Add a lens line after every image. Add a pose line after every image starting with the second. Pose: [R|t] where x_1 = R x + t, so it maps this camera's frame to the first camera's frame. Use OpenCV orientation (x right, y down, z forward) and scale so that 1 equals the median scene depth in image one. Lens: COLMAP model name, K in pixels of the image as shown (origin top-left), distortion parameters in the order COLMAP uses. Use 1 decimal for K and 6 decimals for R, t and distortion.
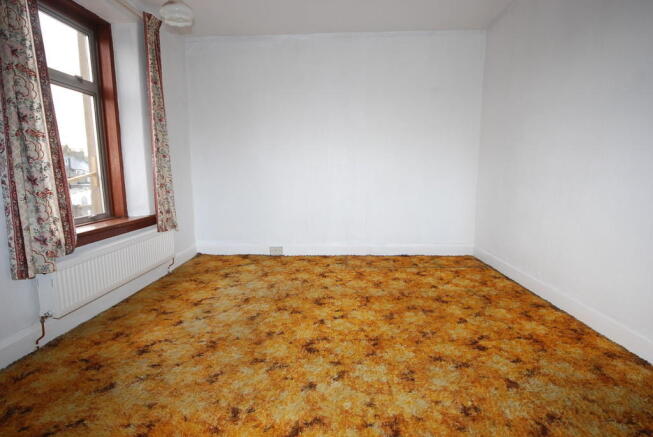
lens RADIAL K [[341.7, 0, 327.1], [0, 341.7, 218.1], [0, 0, 1]] dist [-0.005961, 0.000870]
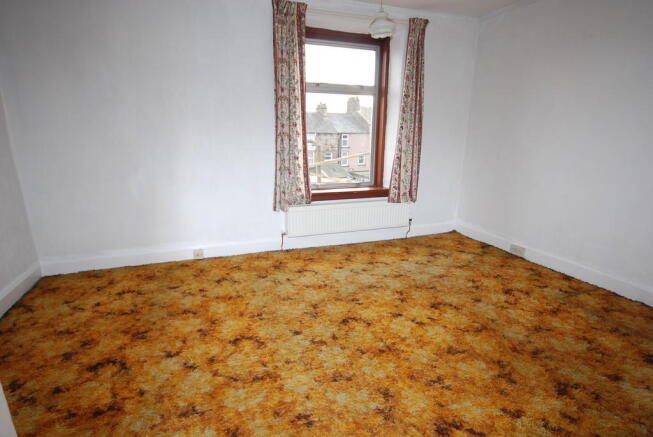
lens RADIAL K [[341.7, 0, 328.3], [0, 341.7, 220.1], [0, 0, 1]] dist [-0.005961, 0.000870]
pose [[0.401761, 0.233115, -0.885576, 0.679296], [-0.139147, 0.971367, 0.192571, -0.133772], [0.905111, 0.045858, 0.422695, 0.327047]]
